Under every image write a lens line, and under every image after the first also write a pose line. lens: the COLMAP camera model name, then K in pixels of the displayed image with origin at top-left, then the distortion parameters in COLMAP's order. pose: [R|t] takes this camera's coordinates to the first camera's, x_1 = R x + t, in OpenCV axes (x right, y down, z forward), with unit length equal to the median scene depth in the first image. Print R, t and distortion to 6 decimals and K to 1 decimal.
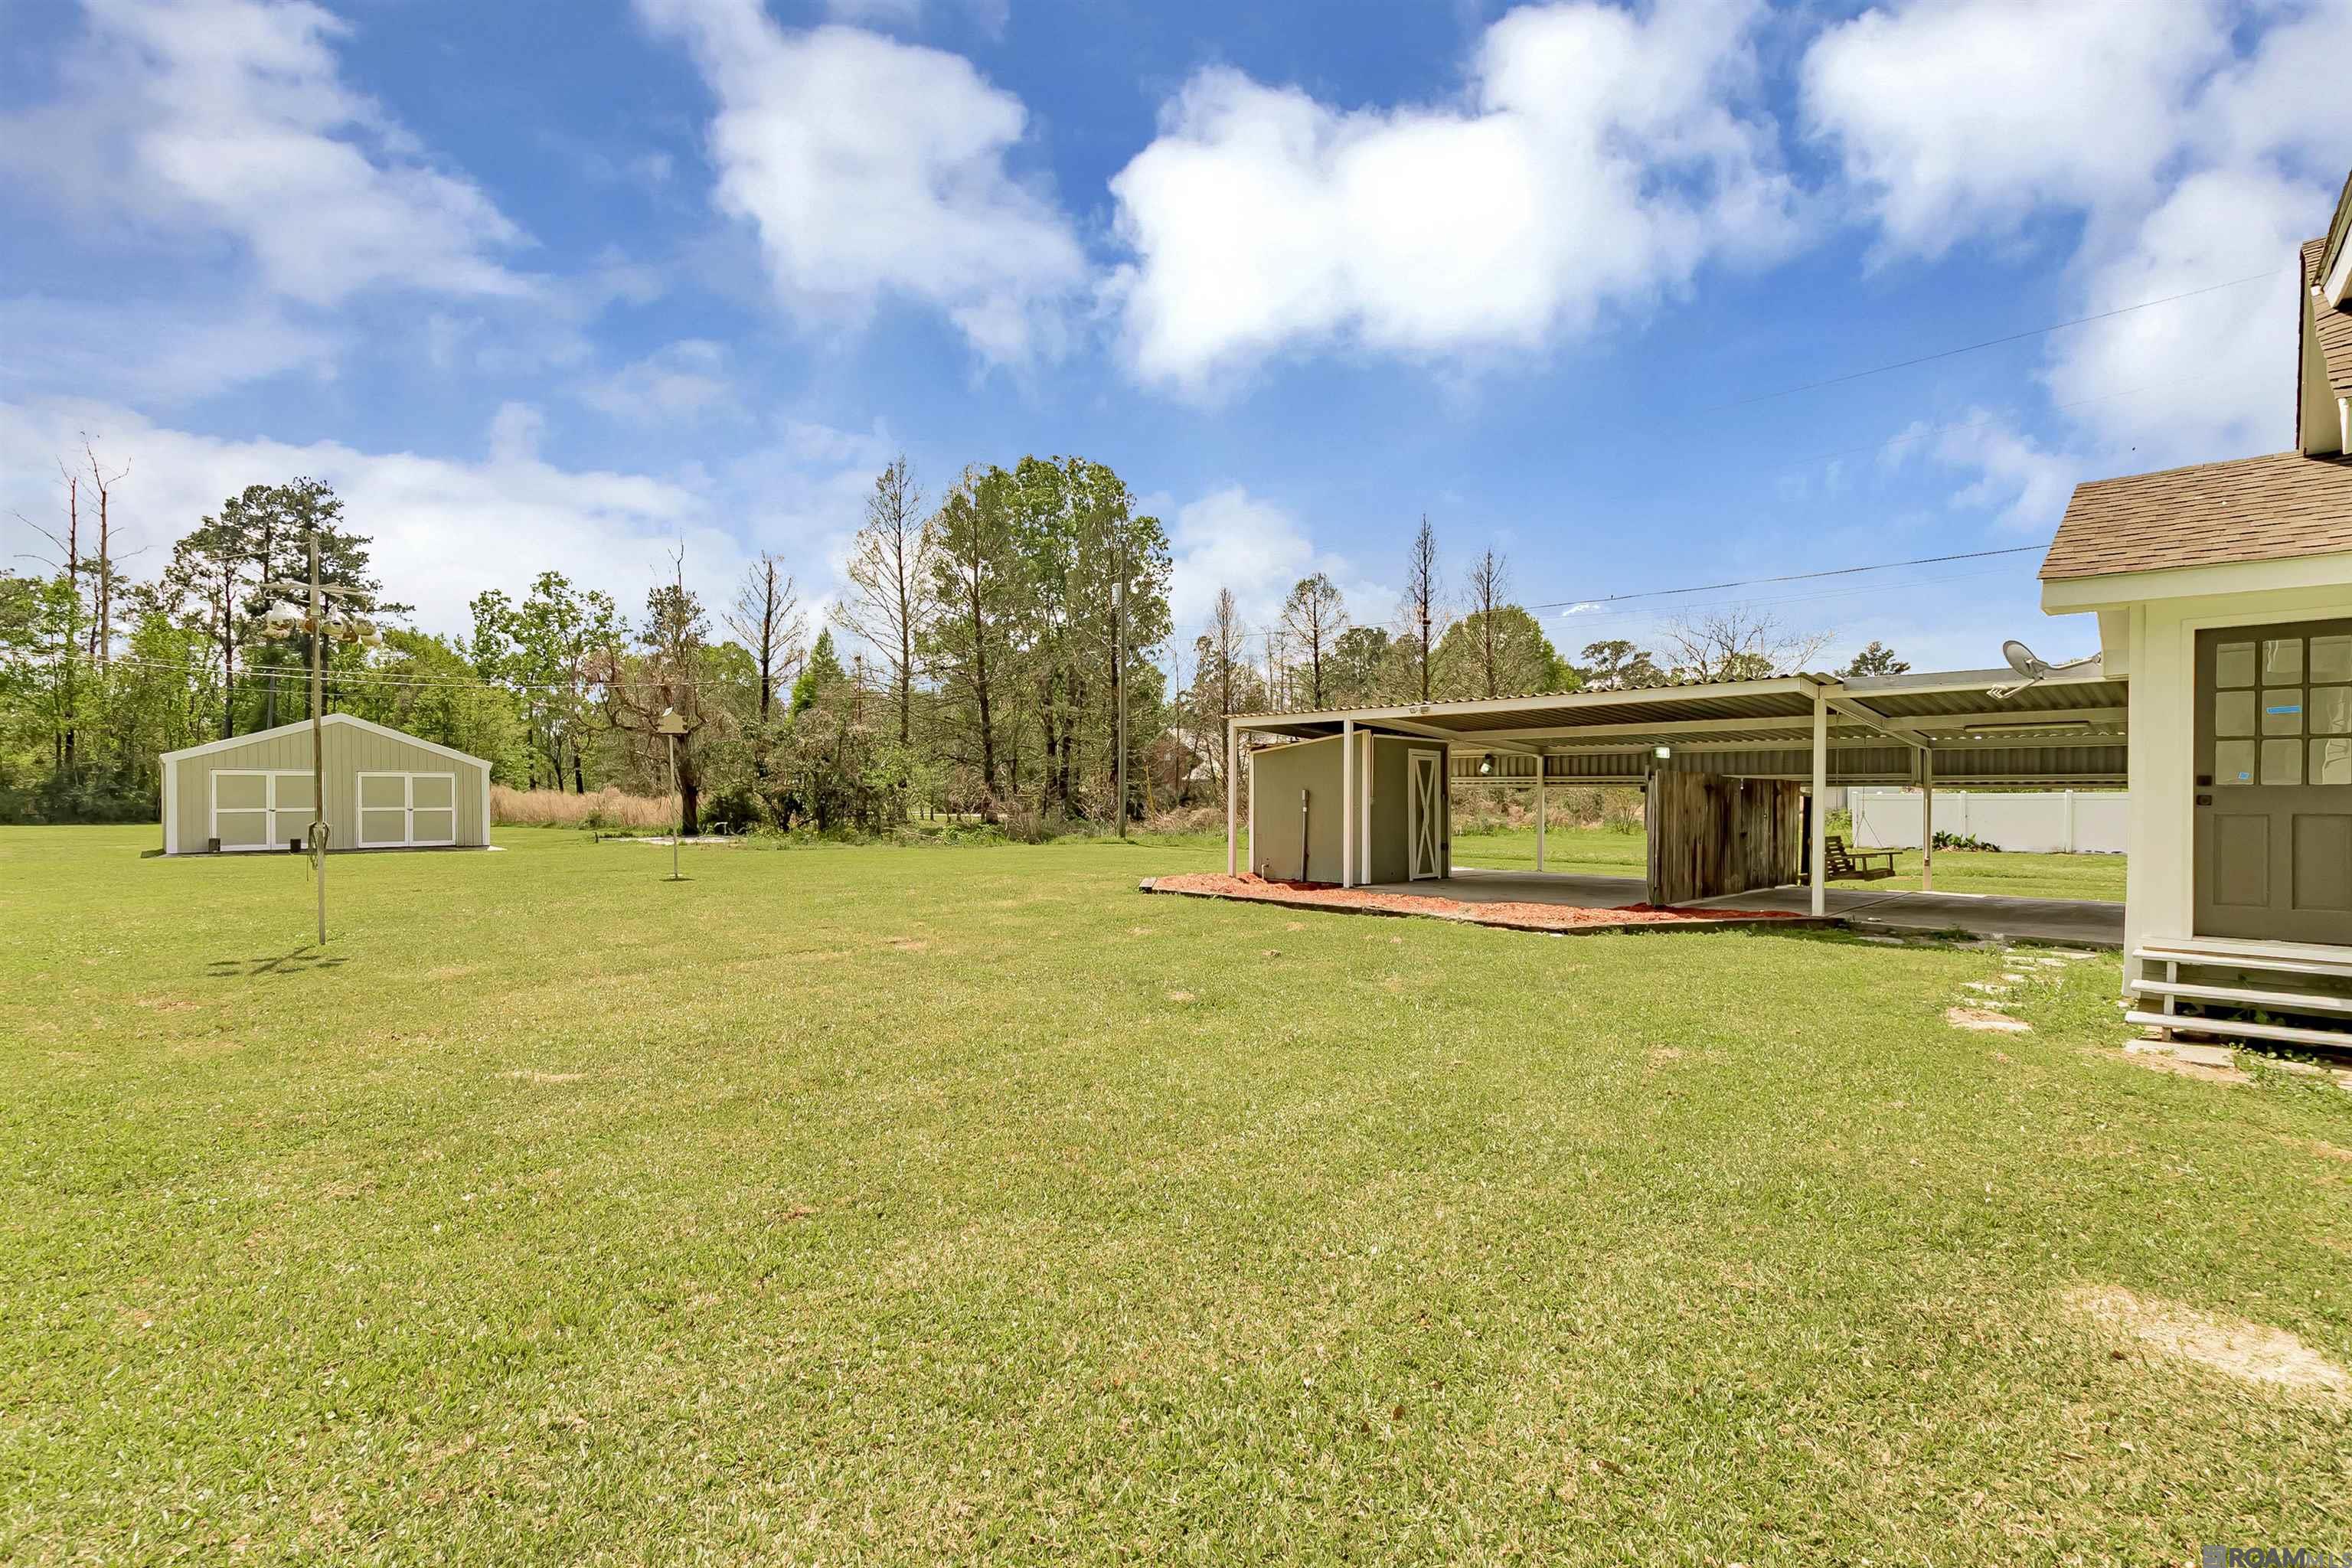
lens RADIAL K [[1066.7, 0, 1156.5], [0, 1066.7, 788.9], [0, 0, 1]] dist [-0.003371, -0.000791]
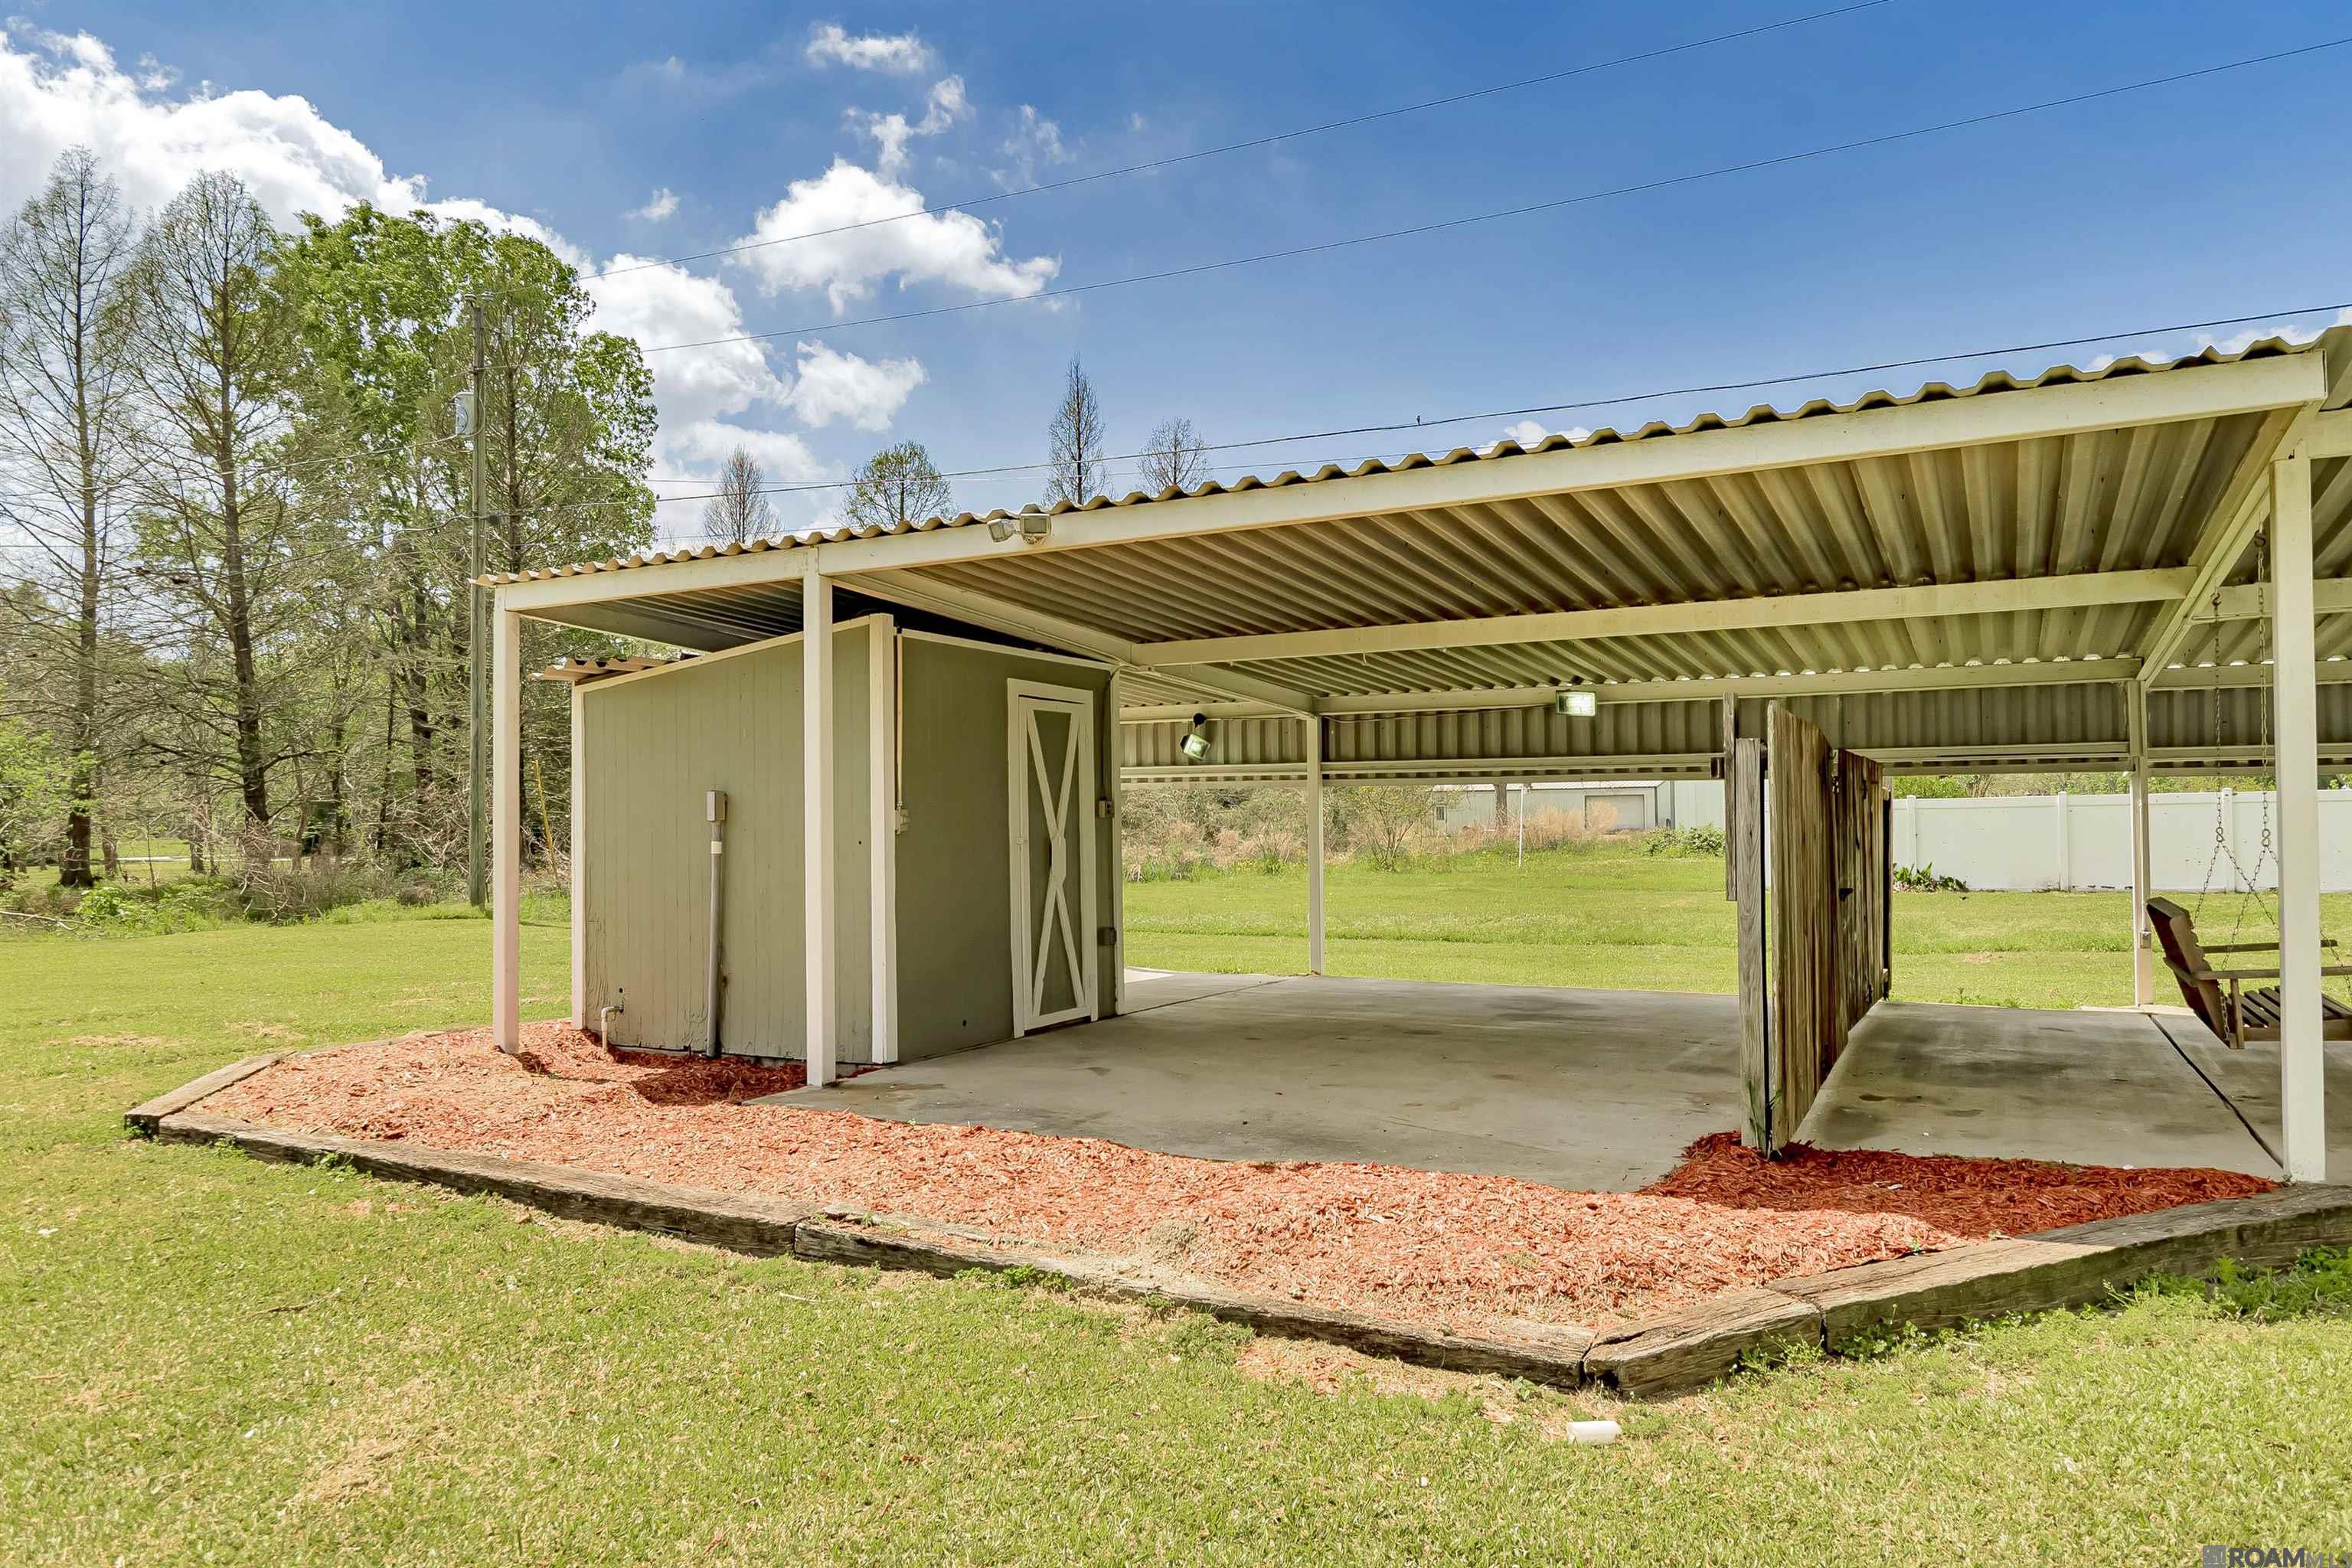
lens RADIAL K [[1504.6, 0, 1177.0], [0, 1504.6, 785.5], [0, 0, 1]] dist [0.005525, 0.001459]
pose [[0.954414, -0.006197, 0.298422, 0.126047], [0.011089, 0.999830, -0.014701, 0.007274], [-0.298280, 0.017340, 0.954321, 0.448457]]
